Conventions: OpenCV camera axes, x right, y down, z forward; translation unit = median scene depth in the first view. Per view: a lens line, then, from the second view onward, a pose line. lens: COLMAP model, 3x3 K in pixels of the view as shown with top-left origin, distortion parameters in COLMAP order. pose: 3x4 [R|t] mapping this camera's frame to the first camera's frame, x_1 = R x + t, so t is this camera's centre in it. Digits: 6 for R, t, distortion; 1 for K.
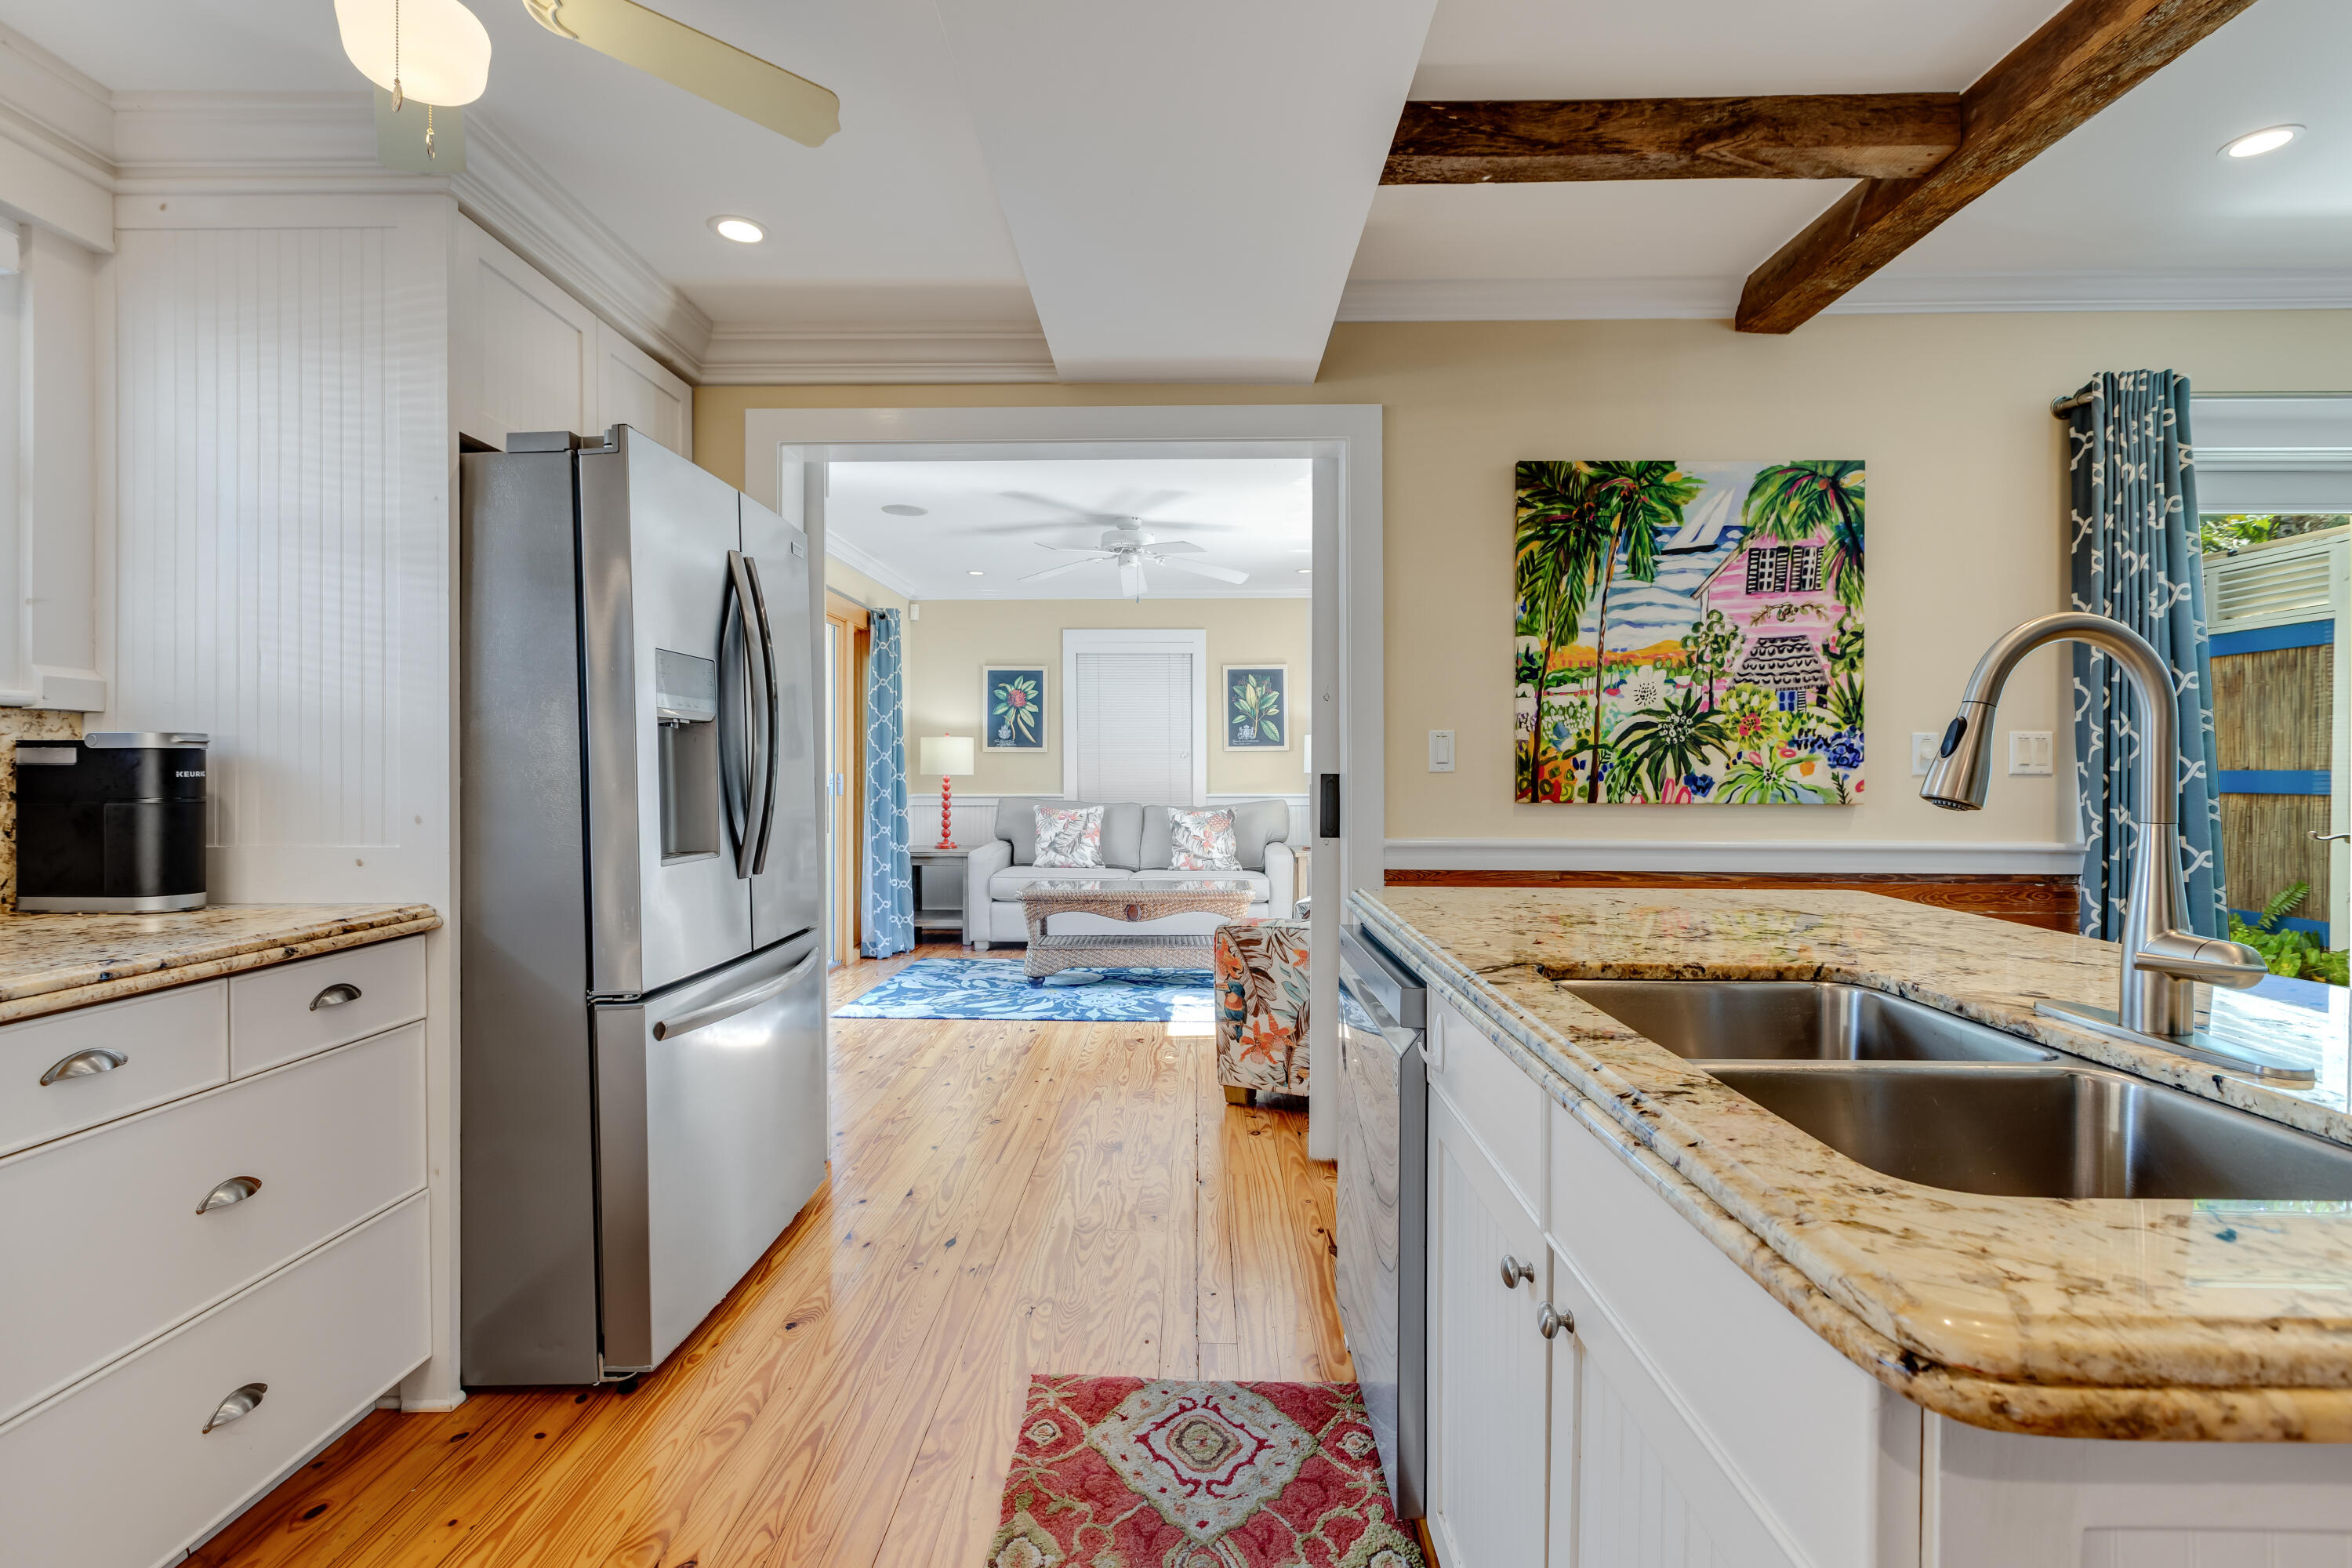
lens RADIAL K [[1053.7, 0, 1178.5], [0, 1053.7, 773.0], [0, 0, 1]] dist [0.000406, 0.000788]
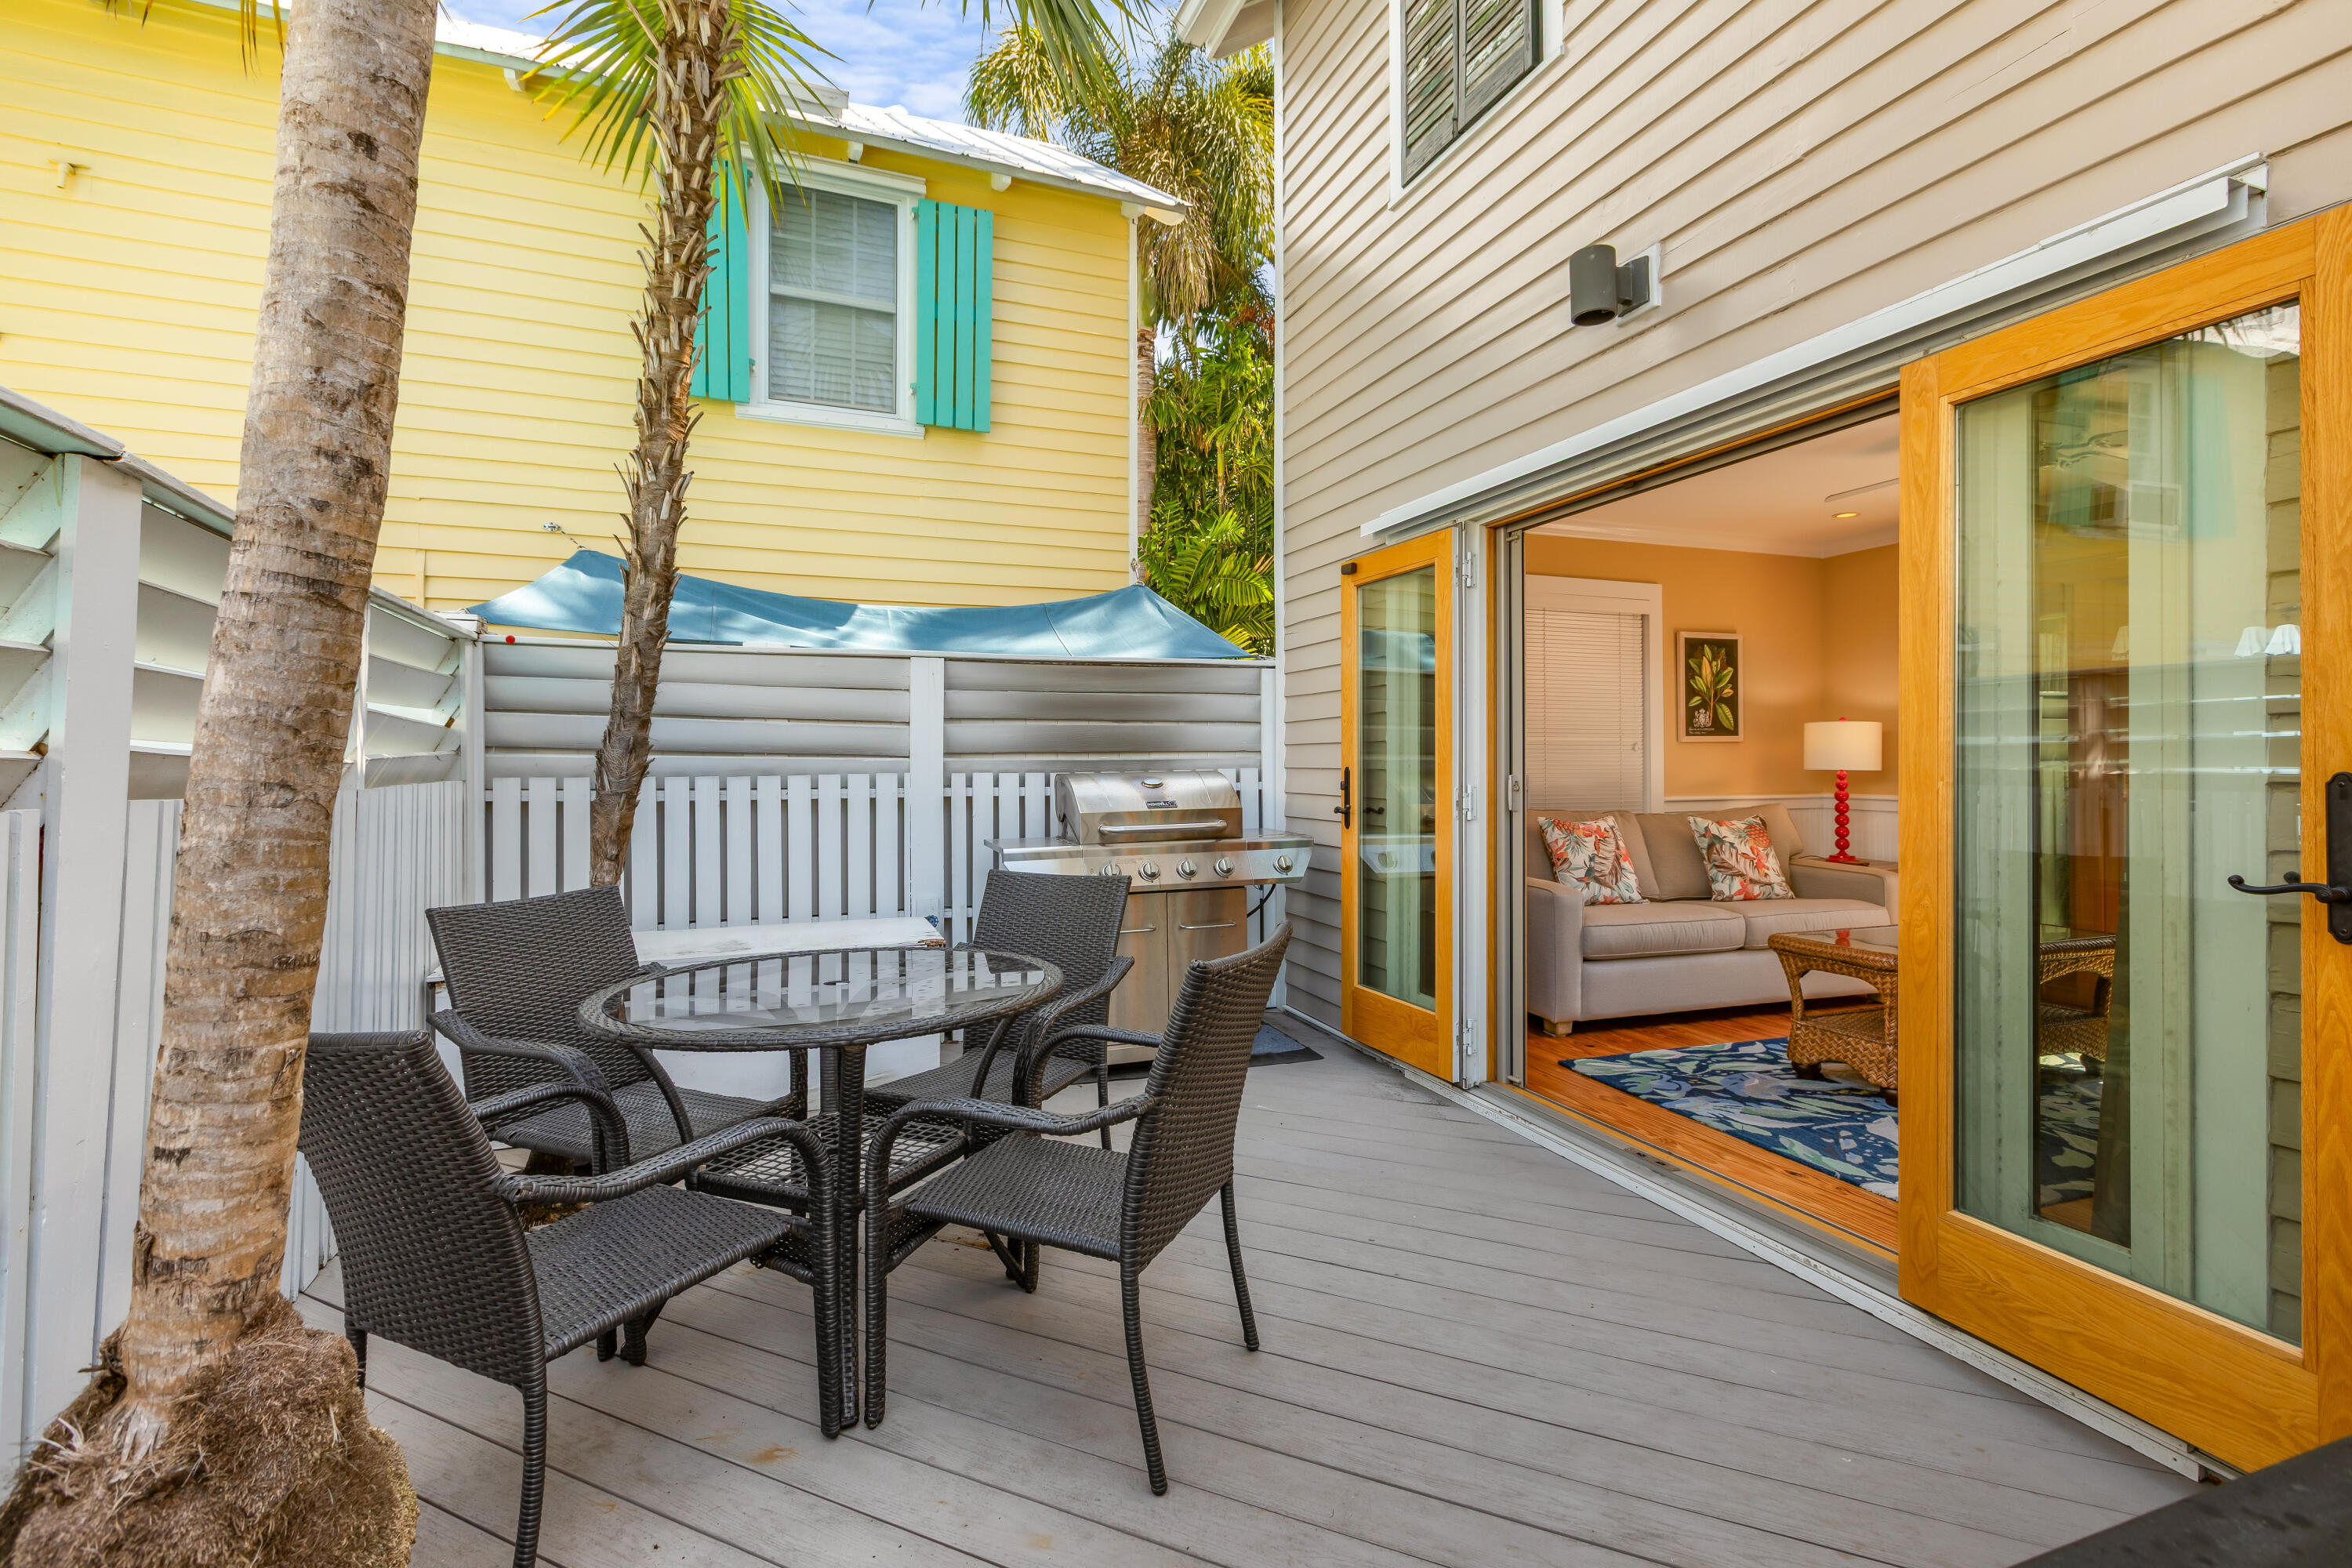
lens RADIAL K [[1064.8, 0, 1160.0], [0, 1064.8, 748.7], [0, 0, 1]] dist [0.003454, -0.000370]
pose [[0.938598, 0.002192, 0.345005, -1.570679], [0.001990, 0.999929, -0.011768, -0.018859], [-0.345006, 0.011732, 0.938527, 1.049391]]
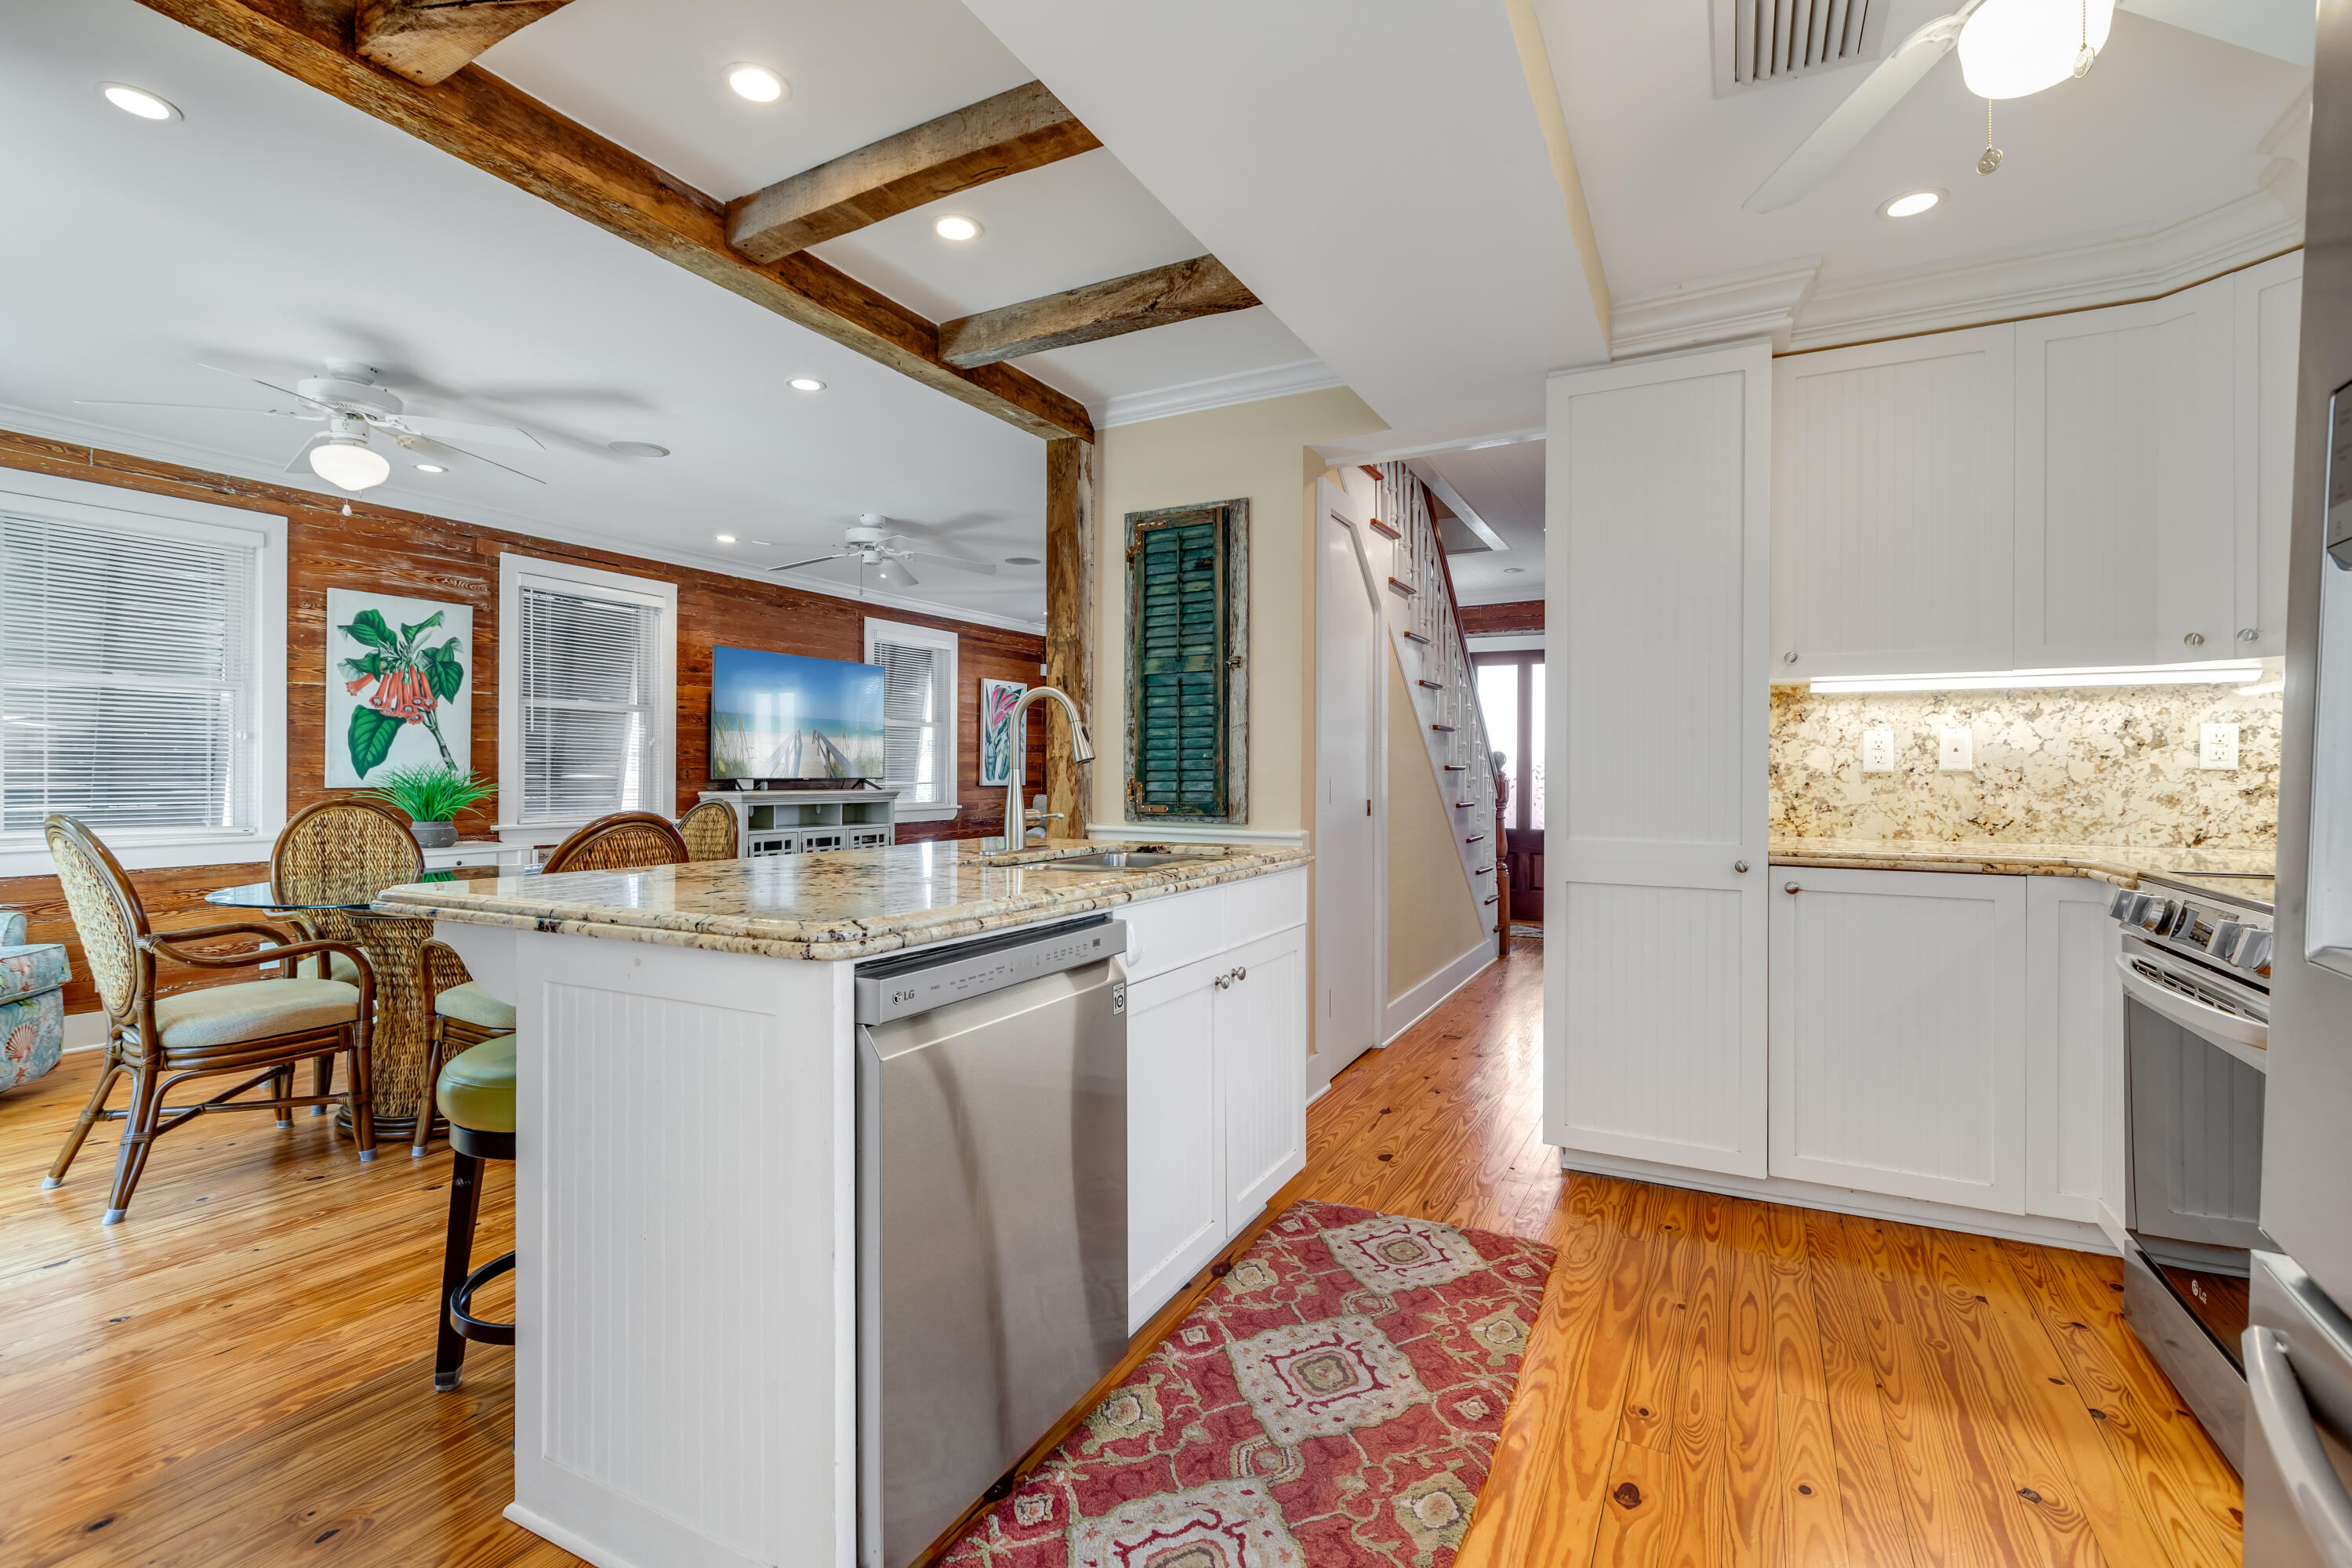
lens RADIAL K [[1053.7, 0, 1183.8], [0, 1053.7, 765.1], [0, 0, 1]] dist [0.000406, 0.000788]
pose [[-0.888741, 0.000102, 0.458410, -0.217715], [0.001545, 0.999995, 0.002773, 0.011013], [-0.458407, 0.003172, -0.888736, 1.091220]]
